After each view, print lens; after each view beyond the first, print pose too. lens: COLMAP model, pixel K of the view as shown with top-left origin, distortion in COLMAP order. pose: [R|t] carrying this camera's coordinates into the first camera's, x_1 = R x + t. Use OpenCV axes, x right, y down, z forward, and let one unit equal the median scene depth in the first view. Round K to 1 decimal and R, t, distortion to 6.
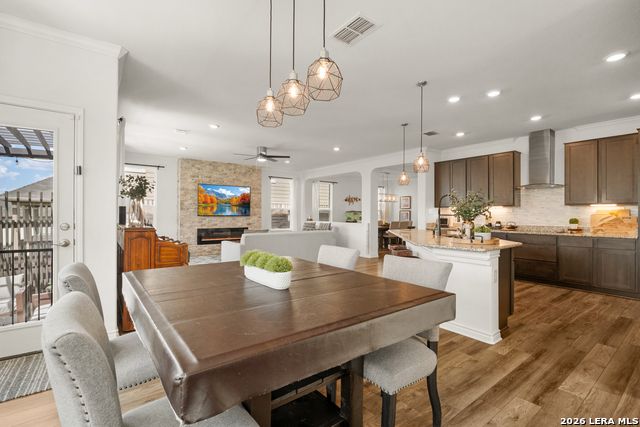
lens RADIAL K [[298.1, 0, 321.3], [0, 298.1, 213.3], [0, 0, 1]] dist [-0.011023, -0.000009]
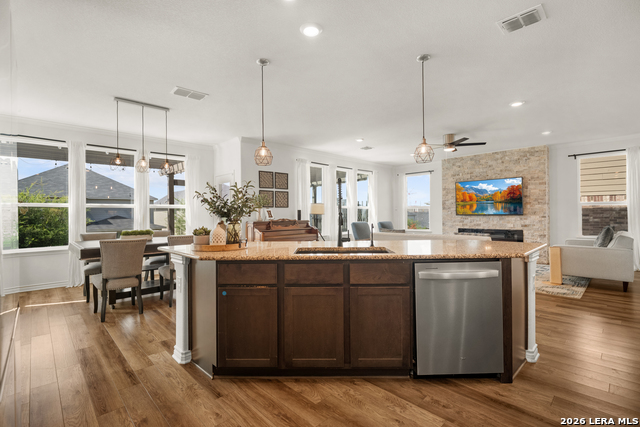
lens RADIAL K [[298.1, 0, 318.2], [0, 298.1, 211.1], [0, 0, 1]] dist [-0.011023, -0.000009]
pose [[0.113408, -0.016387, -0.993413, 0.694139], [0.012469, 0.999809, -0.015069, 0.006974], [0.993470, -0.010678, 0.113591, 0.605290]]
